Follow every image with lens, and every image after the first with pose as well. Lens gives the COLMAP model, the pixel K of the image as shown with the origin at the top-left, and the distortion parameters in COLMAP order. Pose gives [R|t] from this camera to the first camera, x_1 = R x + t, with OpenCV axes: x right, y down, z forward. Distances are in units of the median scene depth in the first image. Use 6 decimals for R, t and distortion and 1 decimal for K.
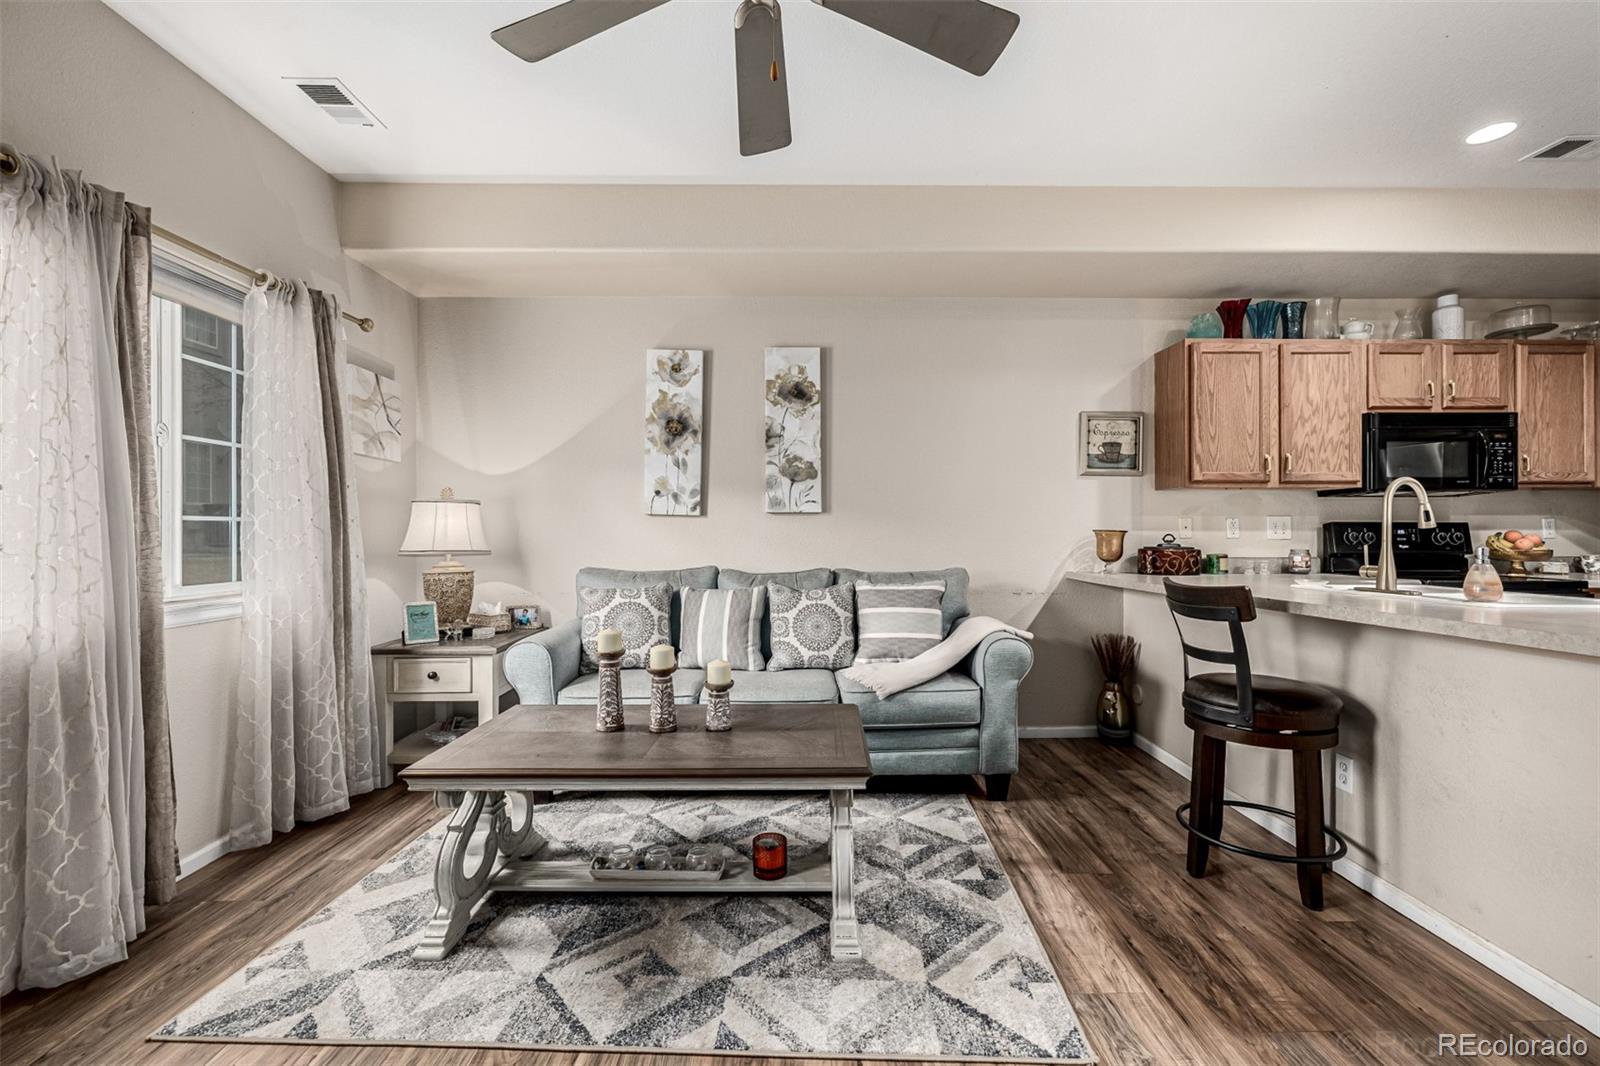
lens RADIAL K [[687.1, 0, 800.0], [0, 687.1, 533.0], [0, 0, 1]] dist [0.000408, 0.000055]
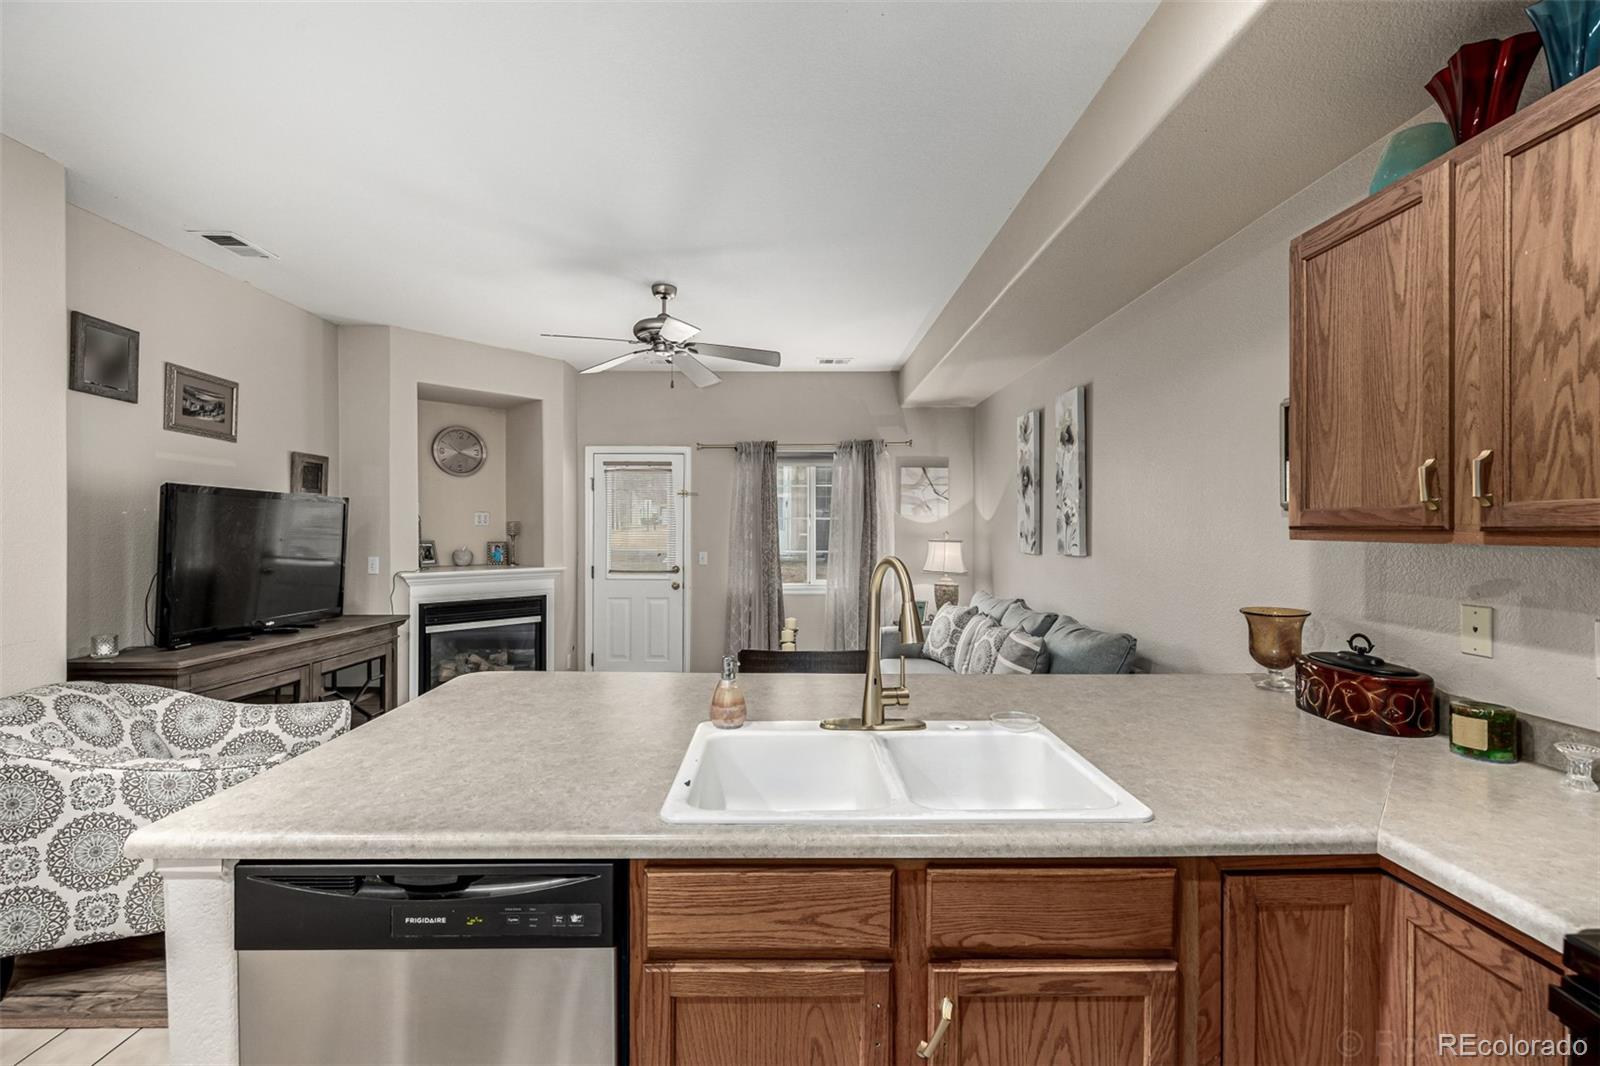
lens RADIAL K [[675.2, 0, 801.3], [0, 675.2, 532.2], [0, 0, 1]] dist [0.001529, -0.000291]
pose [[0.008395, 0.006714, -0.999942, 1.093402], [-0.000082, 0.999977, 0.006713, -0.078503], [0.999965, 0.000026, 0.008396, 0.667942]]
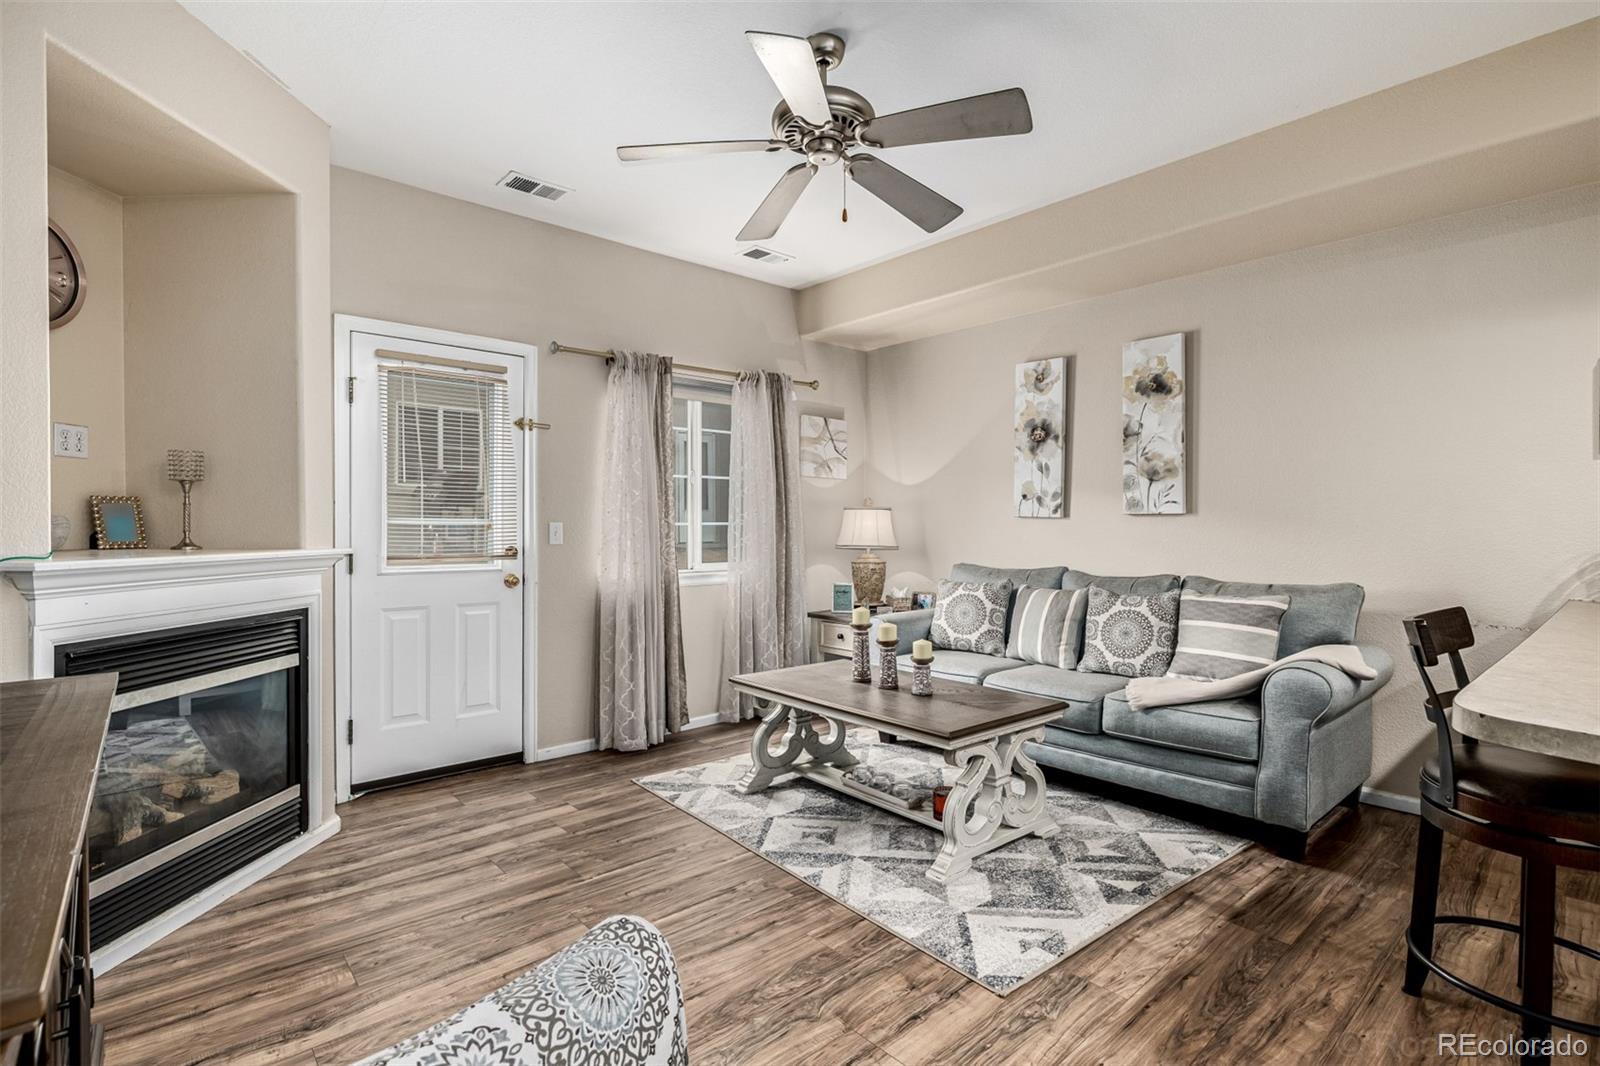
lens RADIAL K [[758.5, 0, 800.0], [0, 758.5, 533.0], [0, 0, 1]] dist [-0.000948, -0.000297]
pose [[0.656444, 0.012064, -0.754278, 0.509746], [-0.002835, 0.999905, 0.013526, -0.018225], [0.754369, -0.006740, 0.656416, -0.050022]]
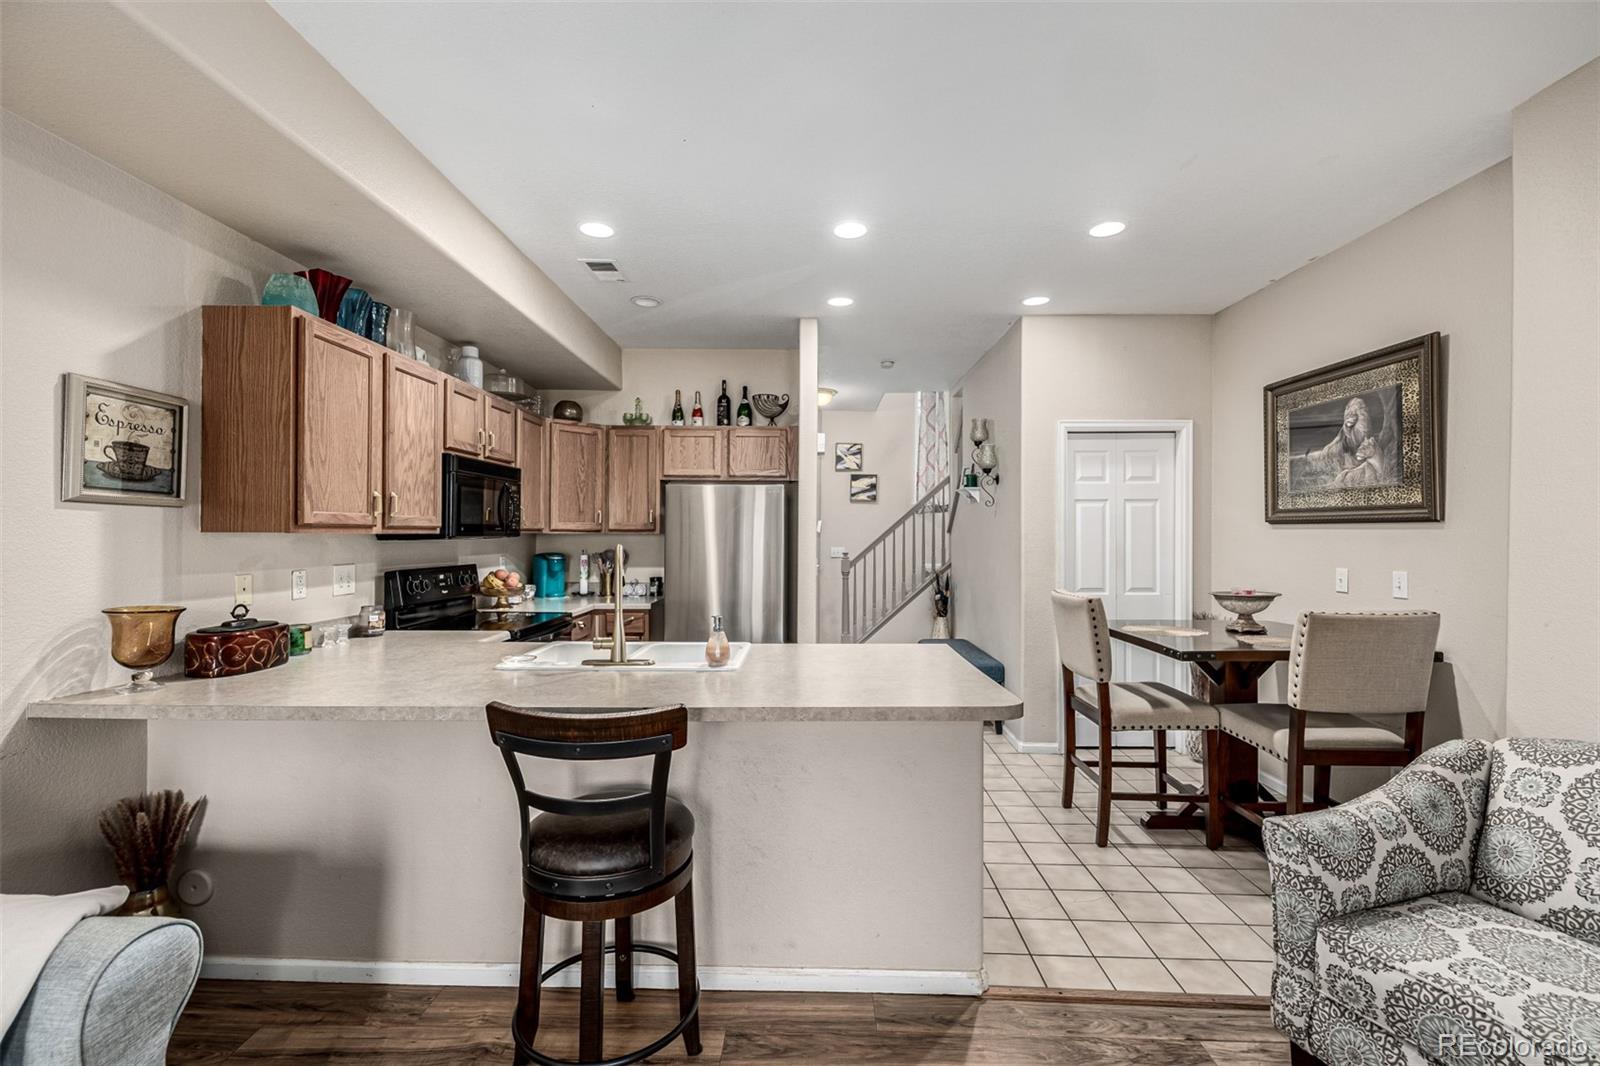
lens RADIAL K [[675.2, 0, 801.3], [0, 675.2, 532.2], [0, 0, 1]] dist [0.001529, -0.000291]
pose [[0.026510, 0.002424, 0.999646, -0.071175], [-0.005926, 0.999980, -0.002267, -0.072105], [-0.999631, -0.005864, 0.026524, 0.517407]]
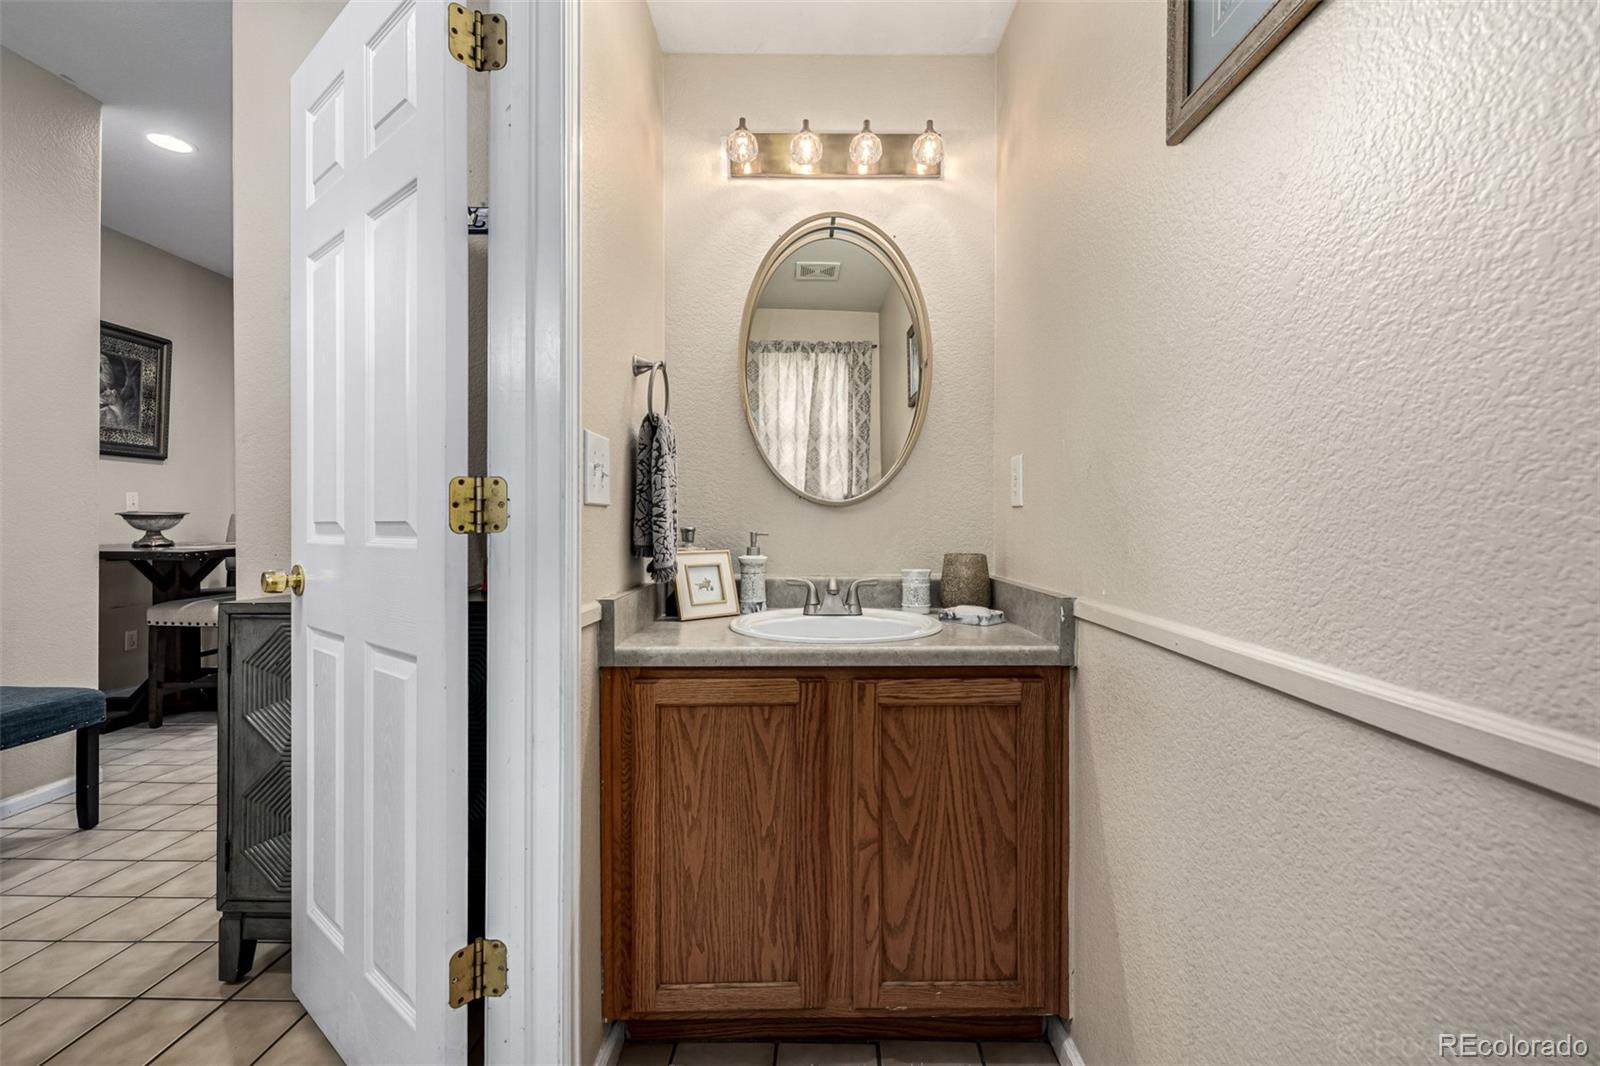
lens RADIAL K [[668.8, 0, 803.4], [0, 668.8, 519.4], [0, 0, 1]] dist [0.000332, -0.000070]
pose [[-0.011444, 0.005007, -0.999922, 1.981711], [-0.000435, 0.999987, 0.005013, 0.012881], [0.999934, 0.000493, -0.011442, 0.987631]]
